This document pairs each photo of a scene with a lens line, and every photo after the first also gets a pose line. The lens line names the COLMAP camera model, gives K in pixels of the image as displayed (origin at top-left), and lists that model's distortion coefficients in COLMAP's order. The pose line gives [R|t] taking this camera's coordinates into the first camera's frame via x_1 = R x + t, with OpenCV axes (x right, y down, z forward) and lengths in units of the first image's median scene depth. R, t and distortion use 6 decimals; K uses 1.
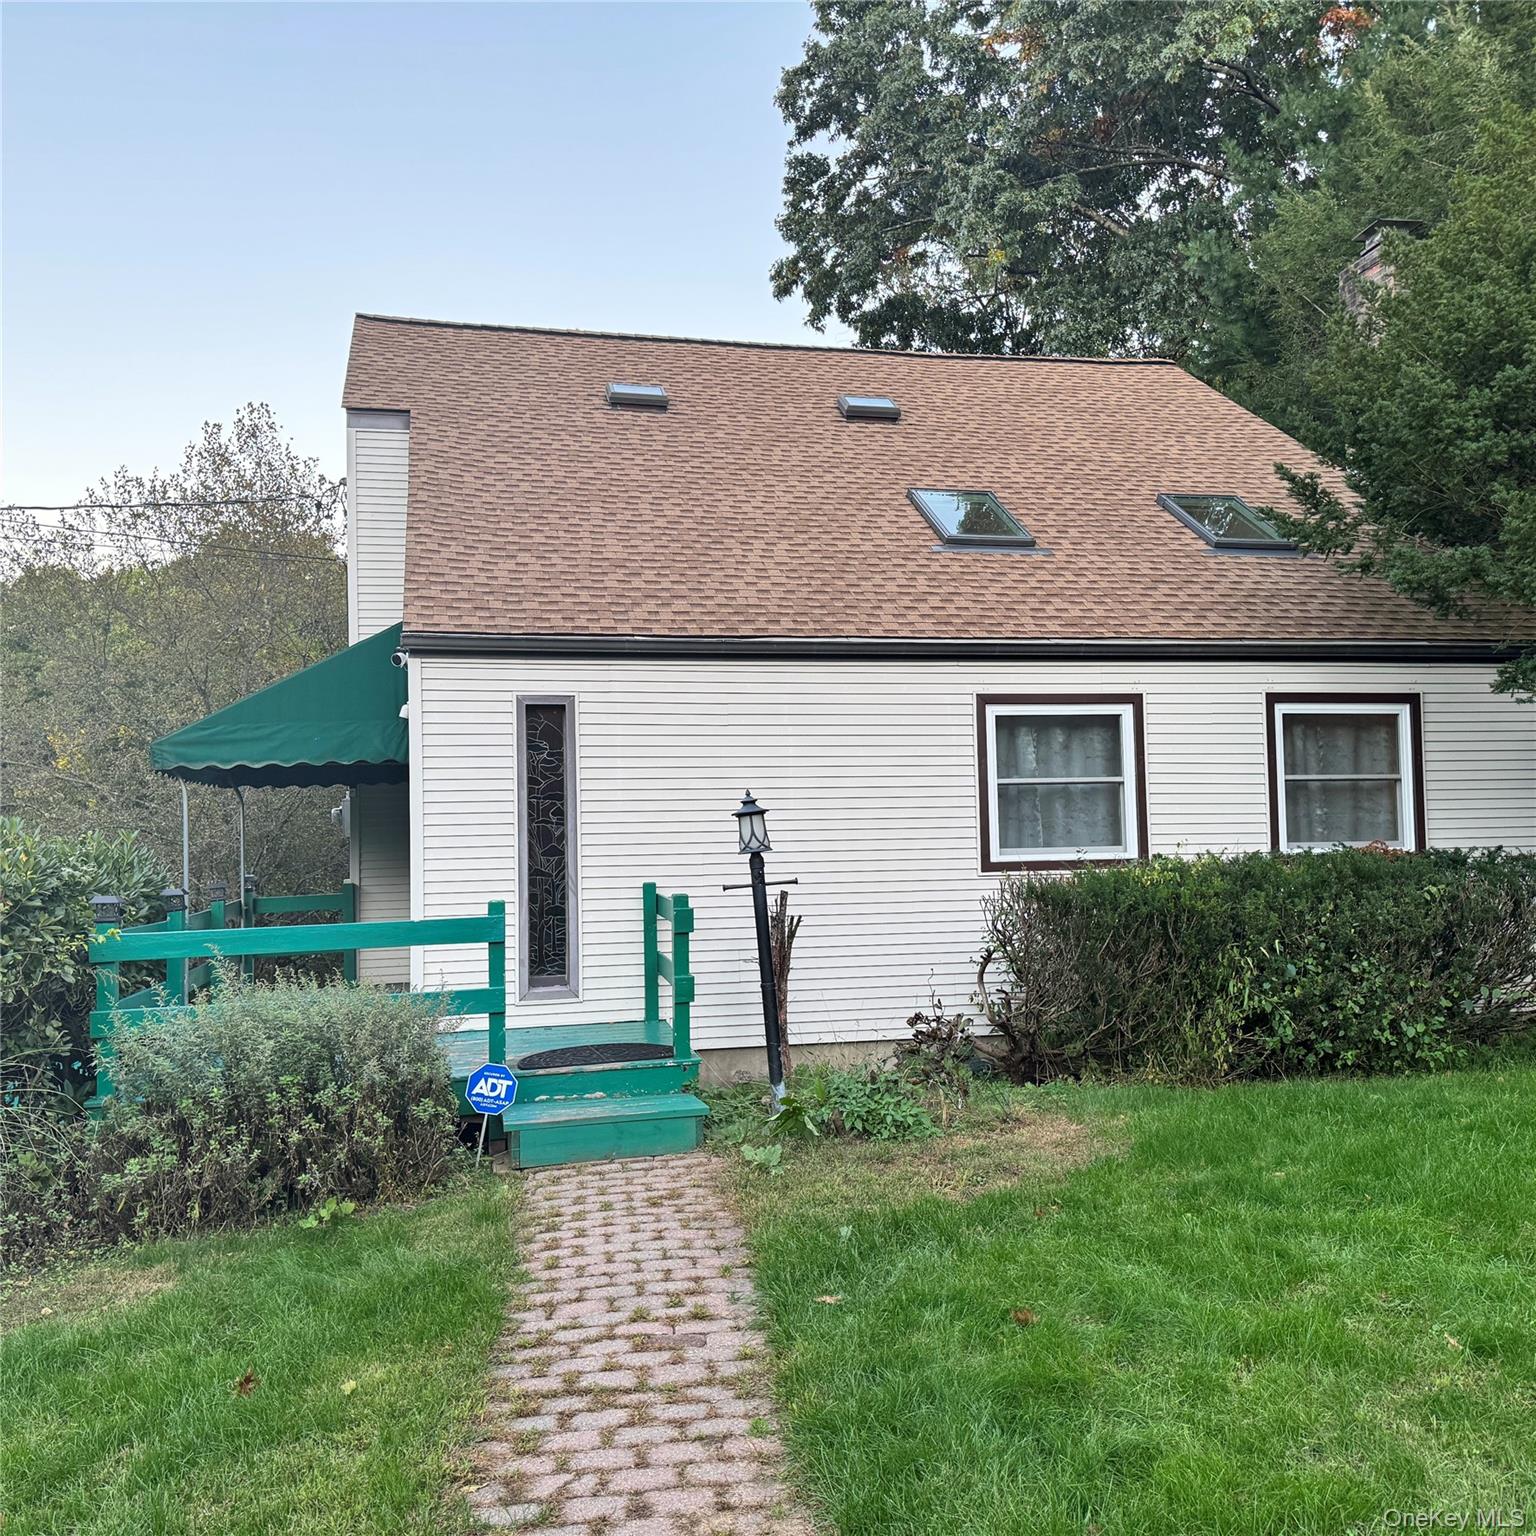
lens RADIAL K [[1425.6, 0, 768.0], [0, 1425.6, 768.0], [0, 0, 1]] dist [0.133300, -0.227695]
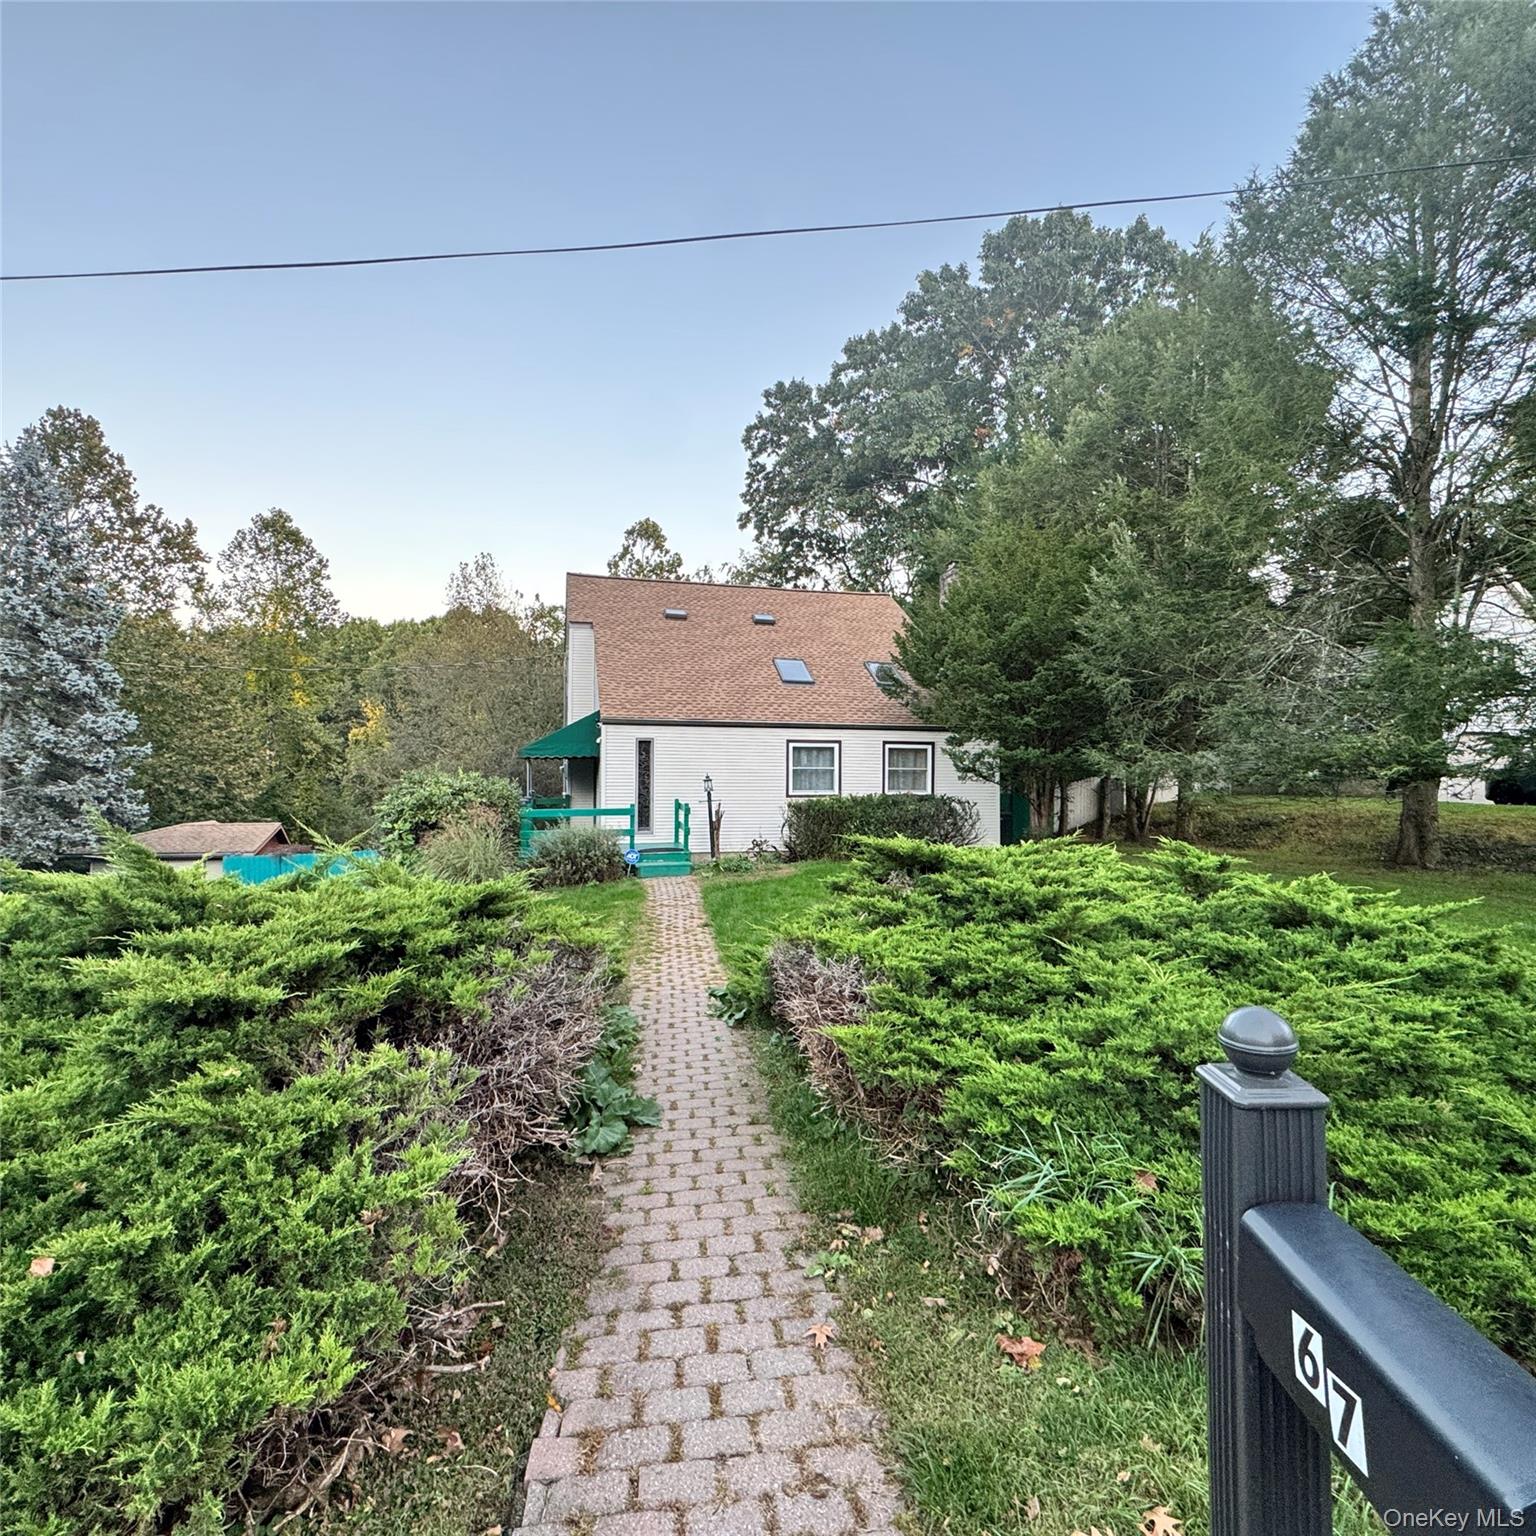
lens RADIAL K [[812.7, 0, 768.0], [0, 812.7, 768.0], [0, 0, 1]] dist [-0.004729, 0.000530]
pose [[0.999030, 0.027249, 0.034596, 0.052616], [-0.028836, 0.998514, 0.046232, -0.074710], [-0.033285, -0.047185, 0.998331, -0.777156]]
